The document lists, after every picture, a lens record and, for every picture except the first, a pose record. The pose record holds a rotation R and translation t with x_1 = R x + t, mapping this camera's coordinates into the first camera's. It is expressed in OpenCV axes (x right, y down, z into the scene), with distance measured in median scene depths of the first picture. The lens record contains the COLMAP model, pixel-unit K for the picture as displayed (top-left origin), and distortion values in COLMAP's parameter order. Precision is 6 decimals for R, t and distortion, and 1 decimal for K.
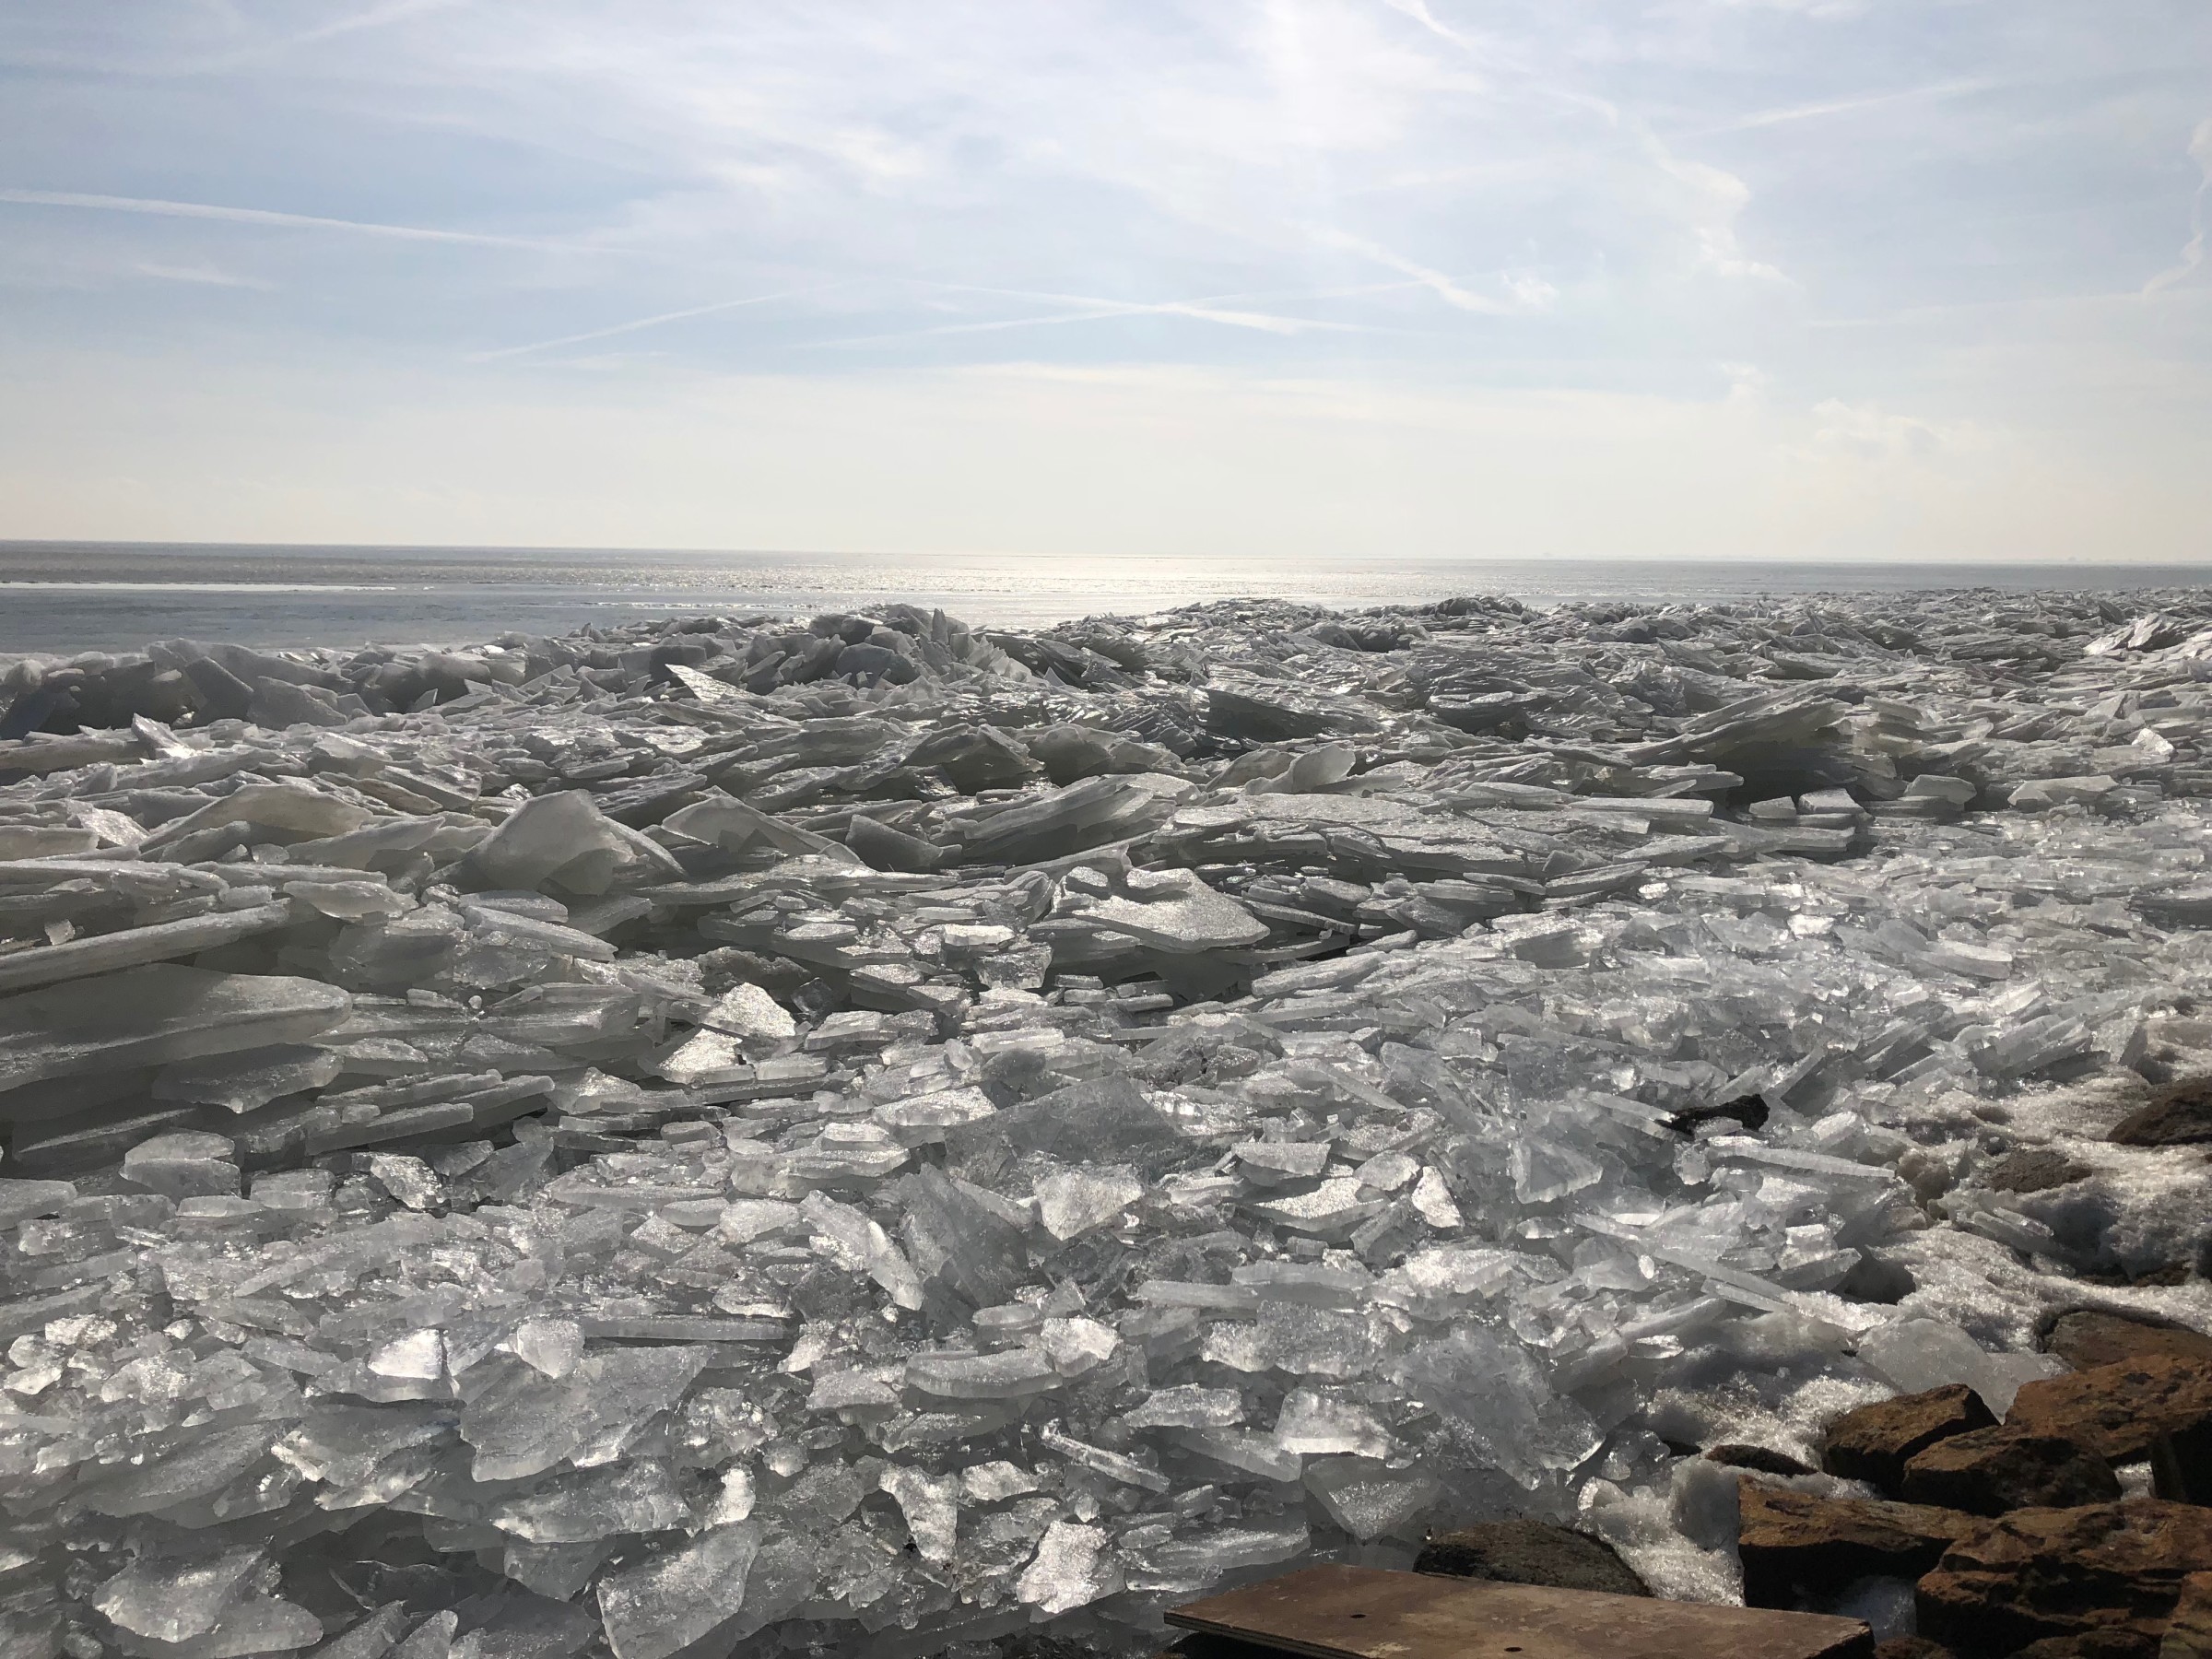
lens RADIAL K [[1842.4, 0, 1106.0], [0, 1842.4, 829.5], [0, 0, 1]] dist [0.005214, -0.007379]
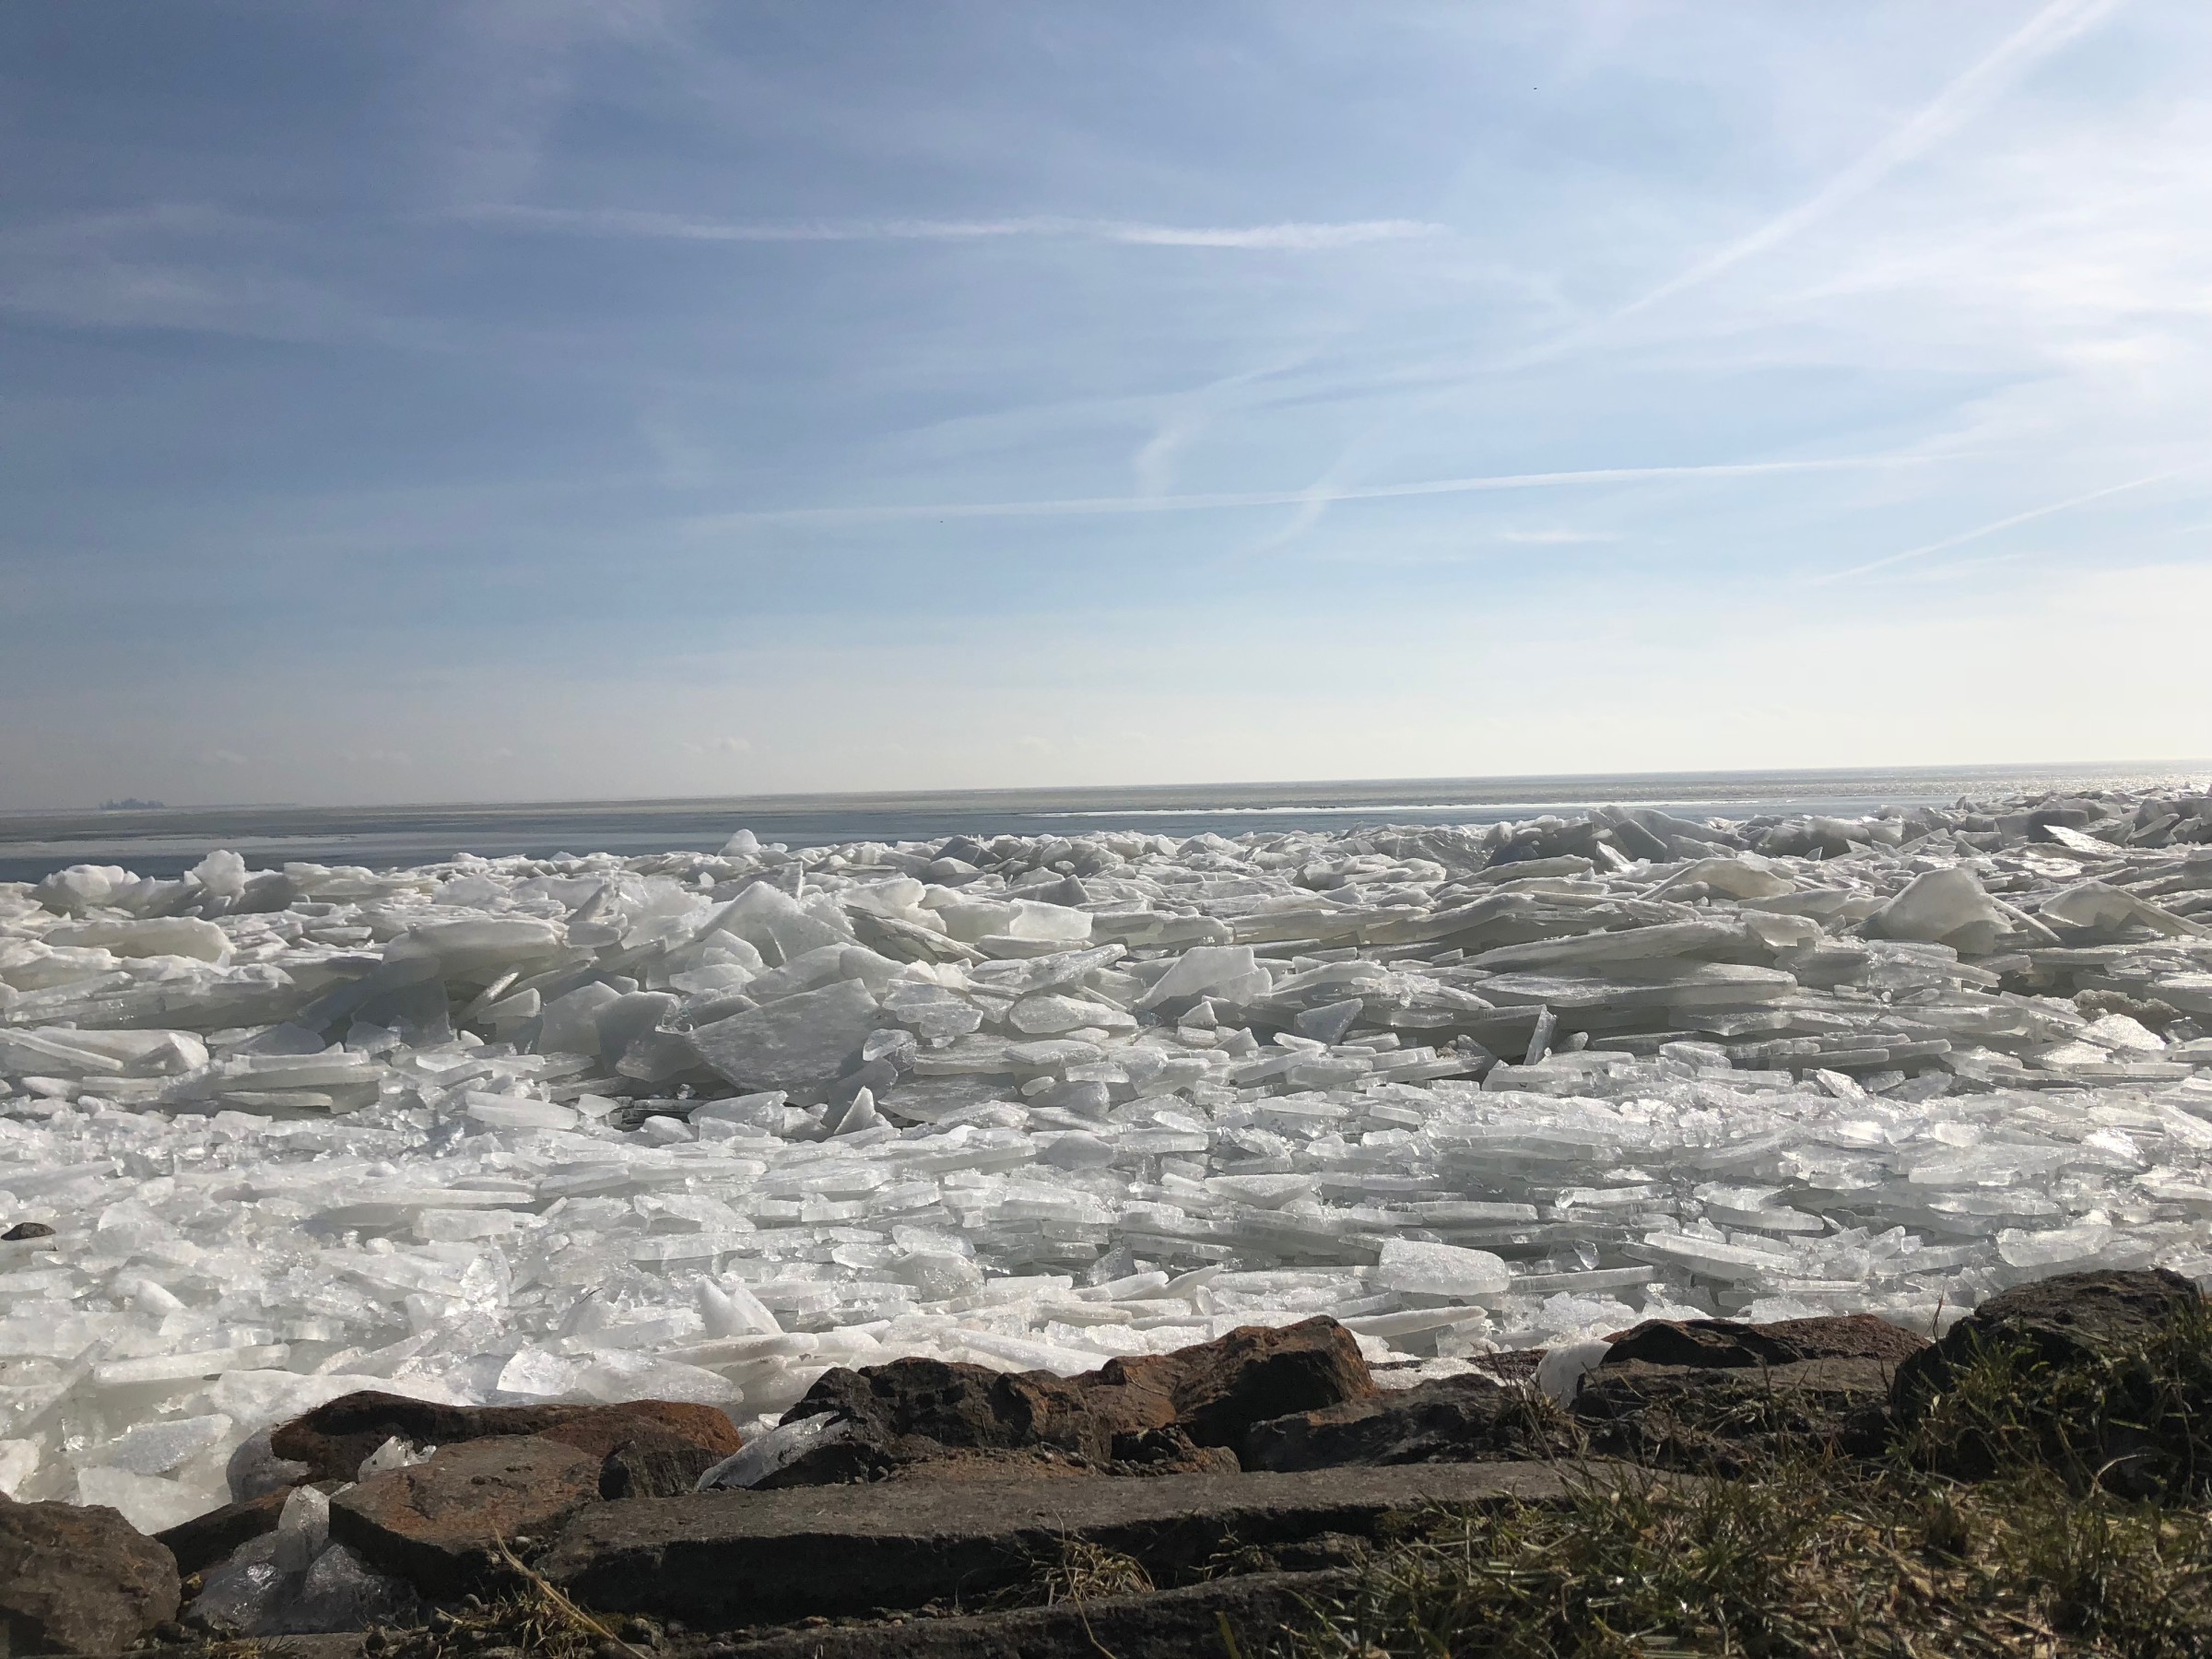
lens RADIAL K [[1842.4, 0, 1106.0], [0, 1842.4, 829.5], [0, 0, 1]] dist [0.005214, -0.007379]
pose [[0.762061, -0.026688, -0.646955, 0.076456], [-0.049950, 0.993750, -0.099831, 0.115190], [0.645576, 0.108393, 0.755965, -0.317672]]
